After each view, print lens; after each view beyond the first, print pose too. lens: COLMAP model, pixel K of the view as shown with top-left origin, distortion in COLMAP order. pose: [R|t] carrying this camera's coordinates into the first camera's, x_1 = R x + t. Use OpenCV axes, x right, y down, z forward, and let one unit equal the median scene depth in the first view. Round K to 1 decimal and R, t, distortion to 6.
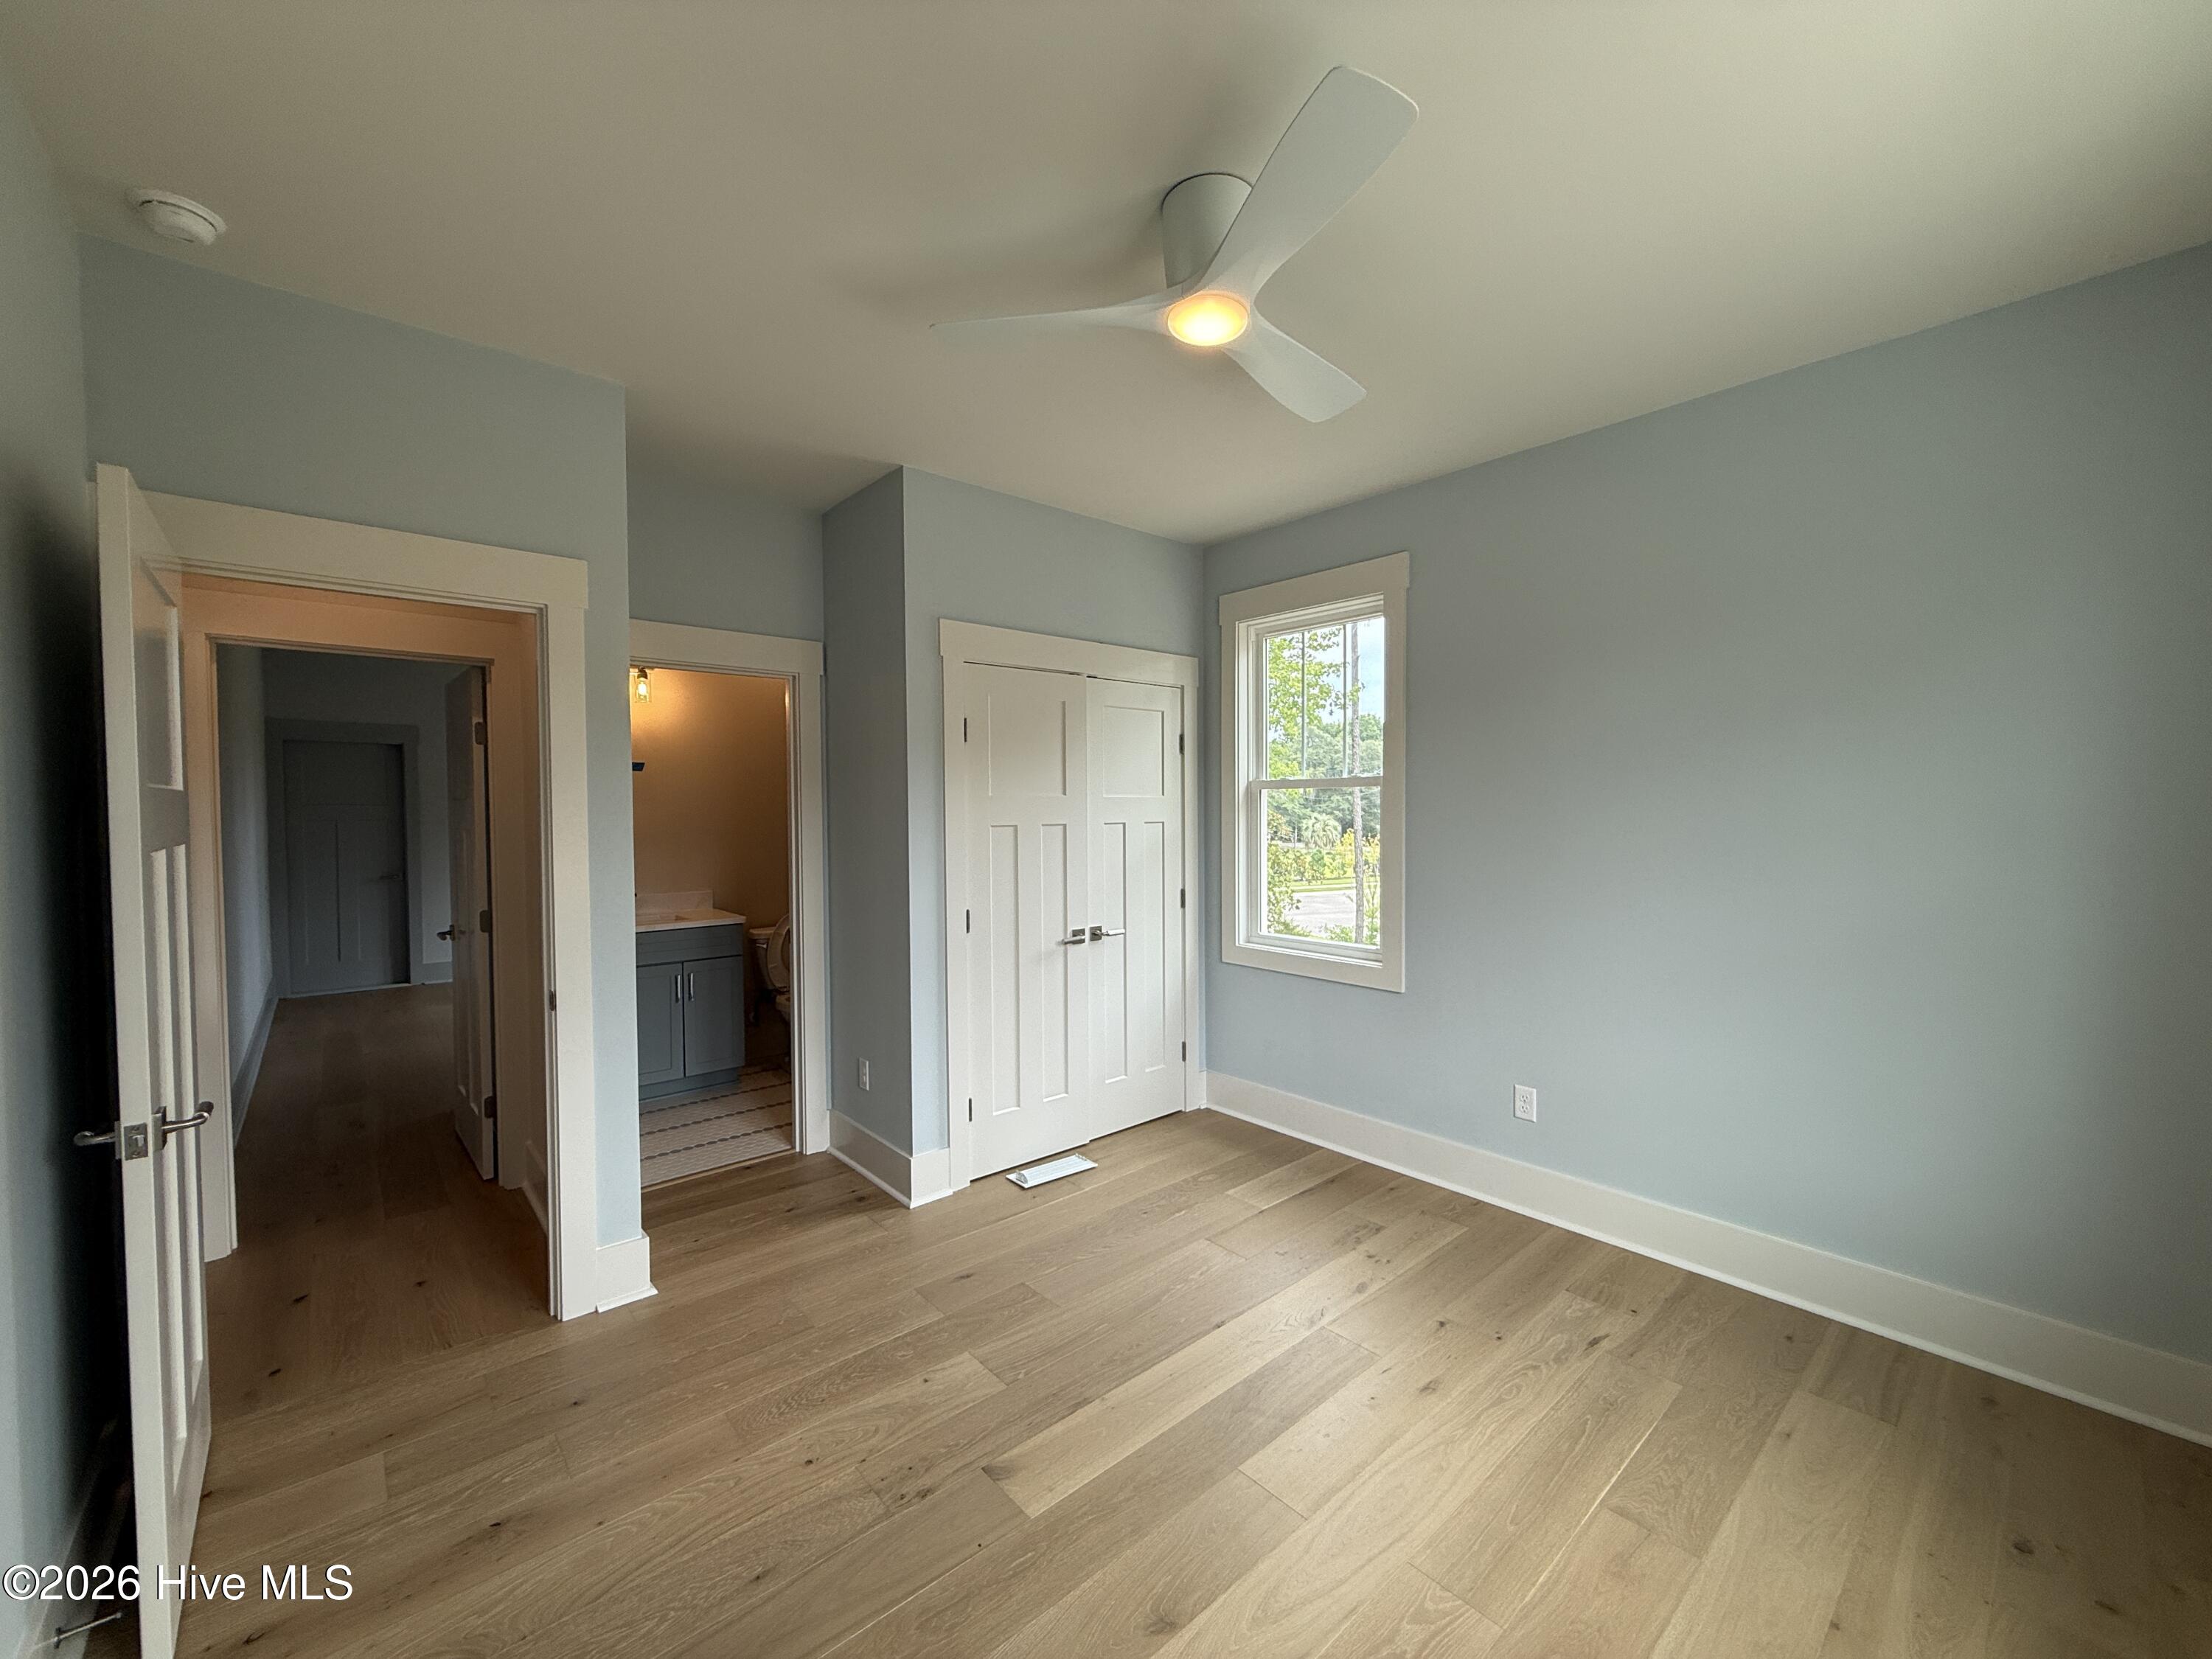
lens RADIAL K [[881.7, 0, 1101.6], [0, 881.7, 832.3], [0, 0, 1]] dist [-0.002567, 0.000469]
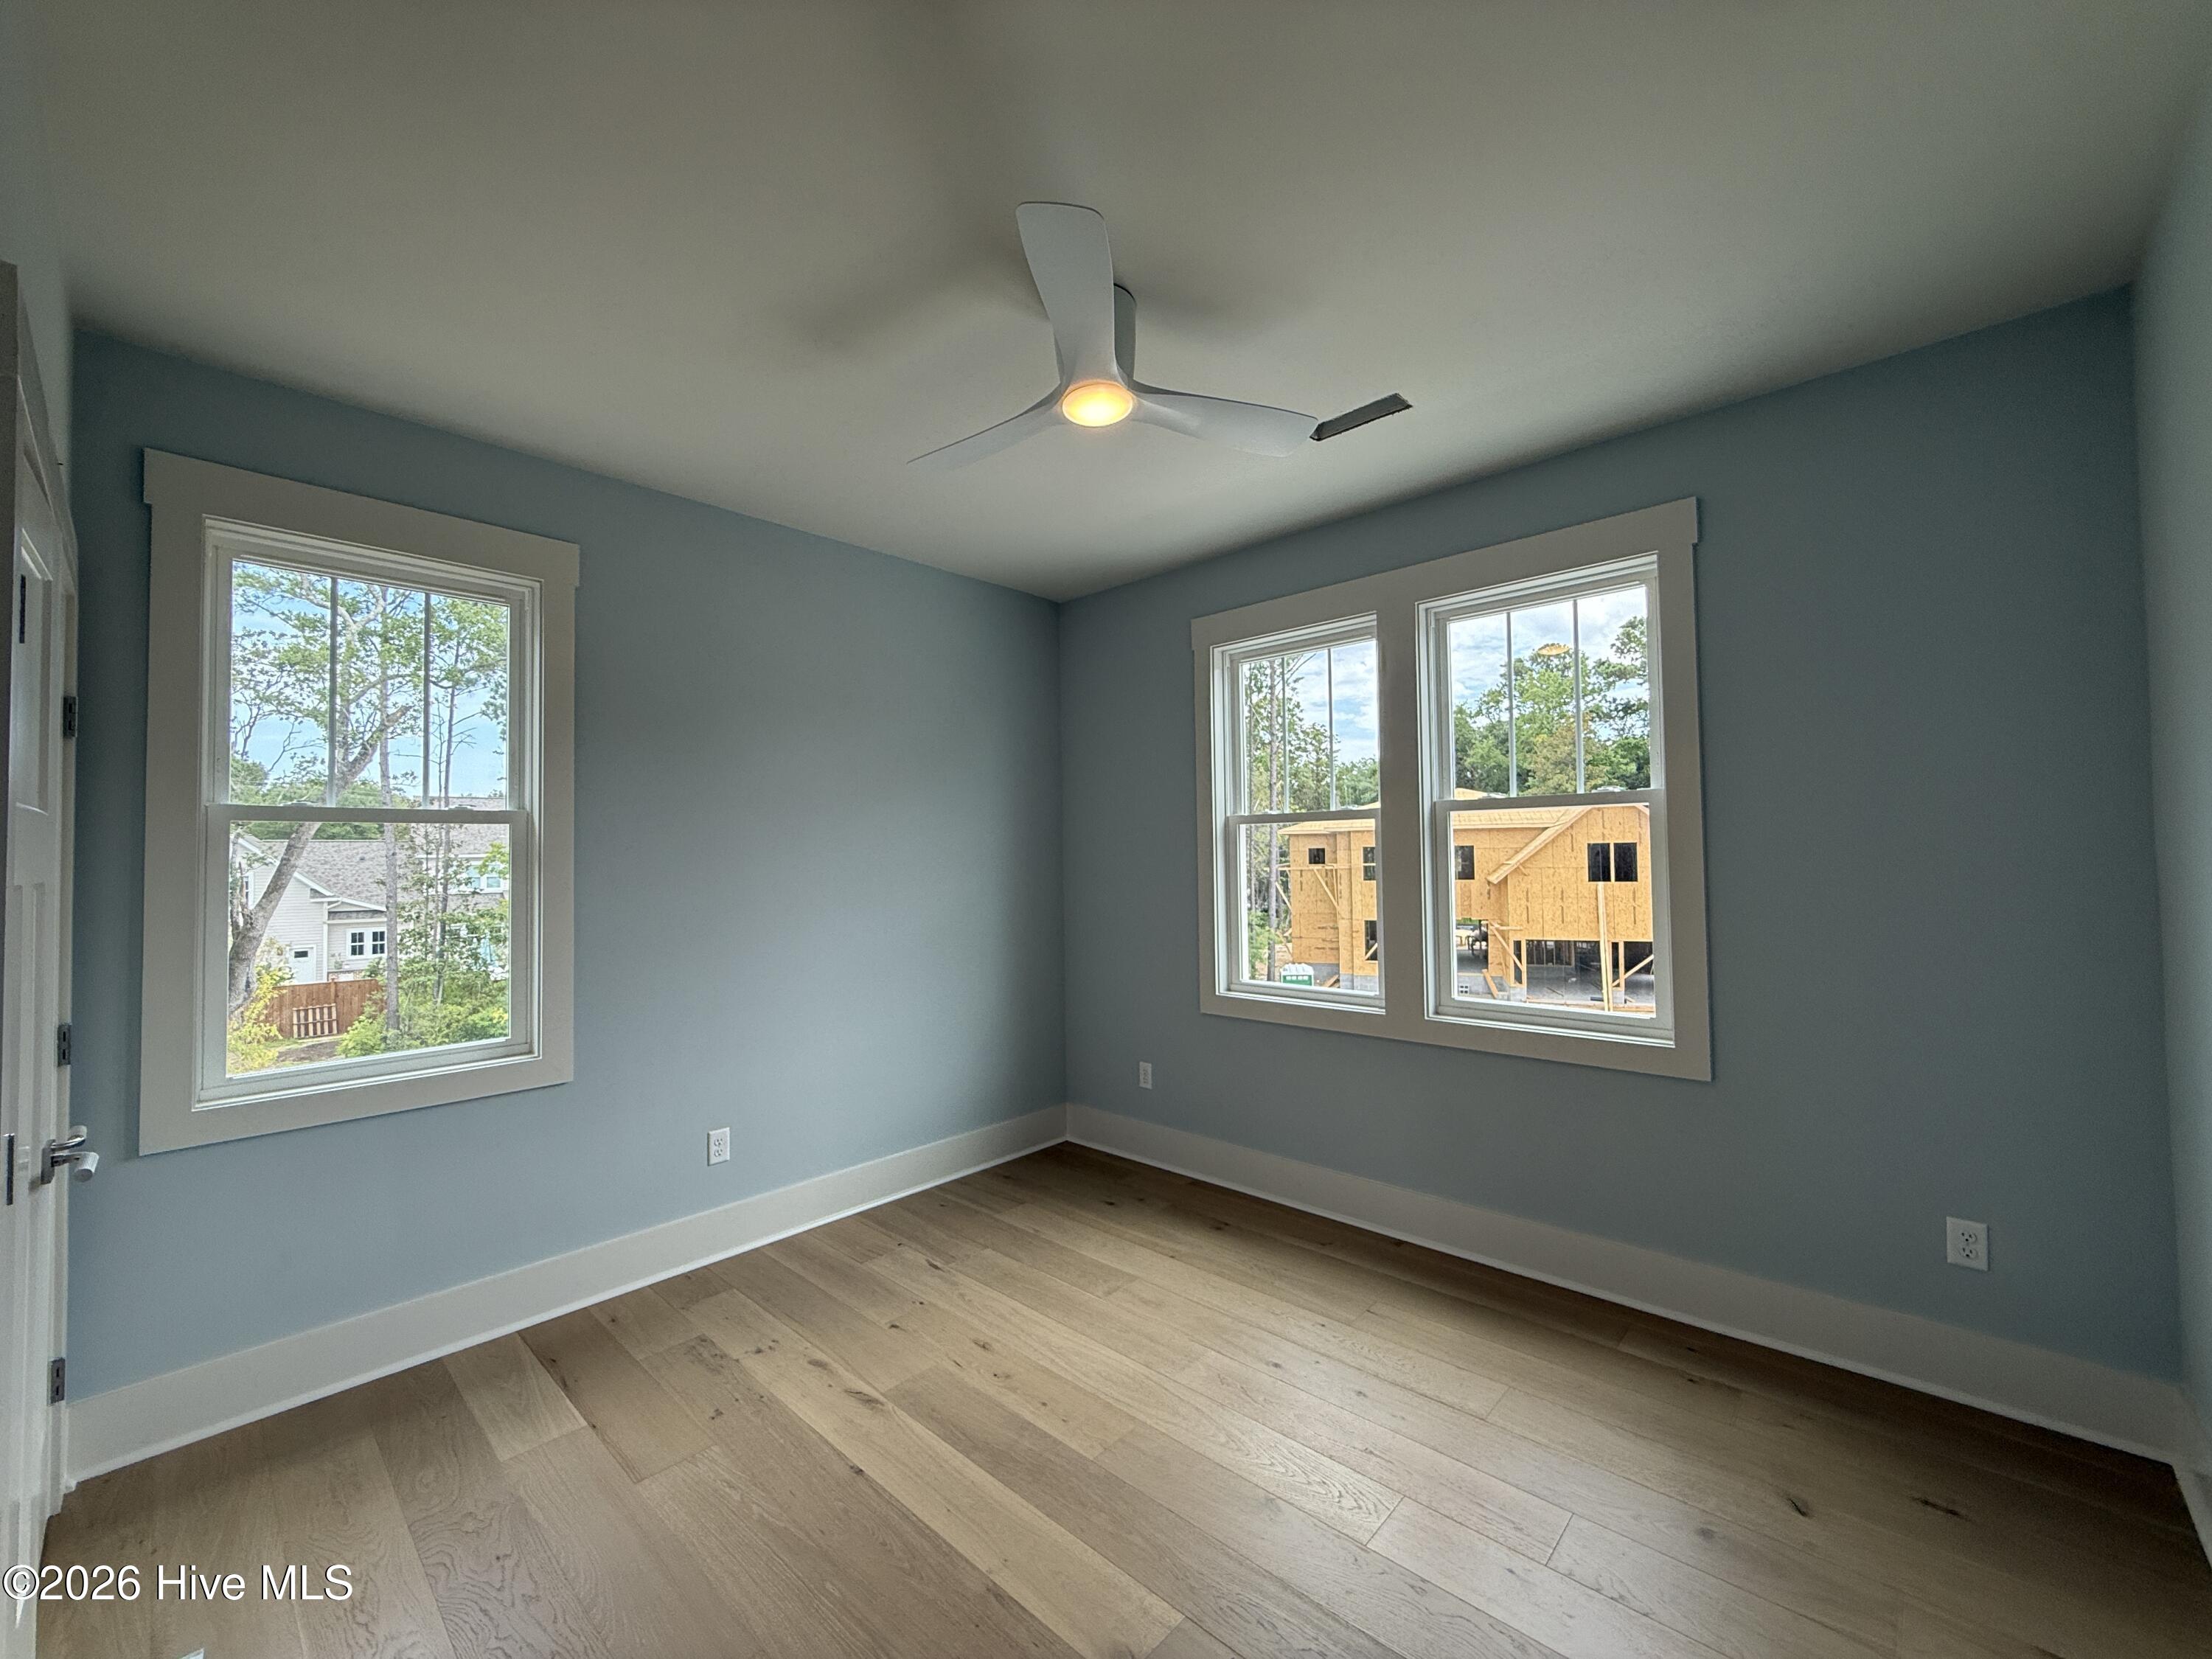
lens RADIAL K [[881.7, 0, 1101.6], [0, 881.7, 832.3], [0, 0, 1]] dist [-0.002567, 0.000469]
pose [[-0.106481, 0.035878, 0.993667, -0.628037], [0.043476, 0.998561, -0.031395, 0.002114], [-0.993364, 0.039858, -0.107888, 0.727309]]
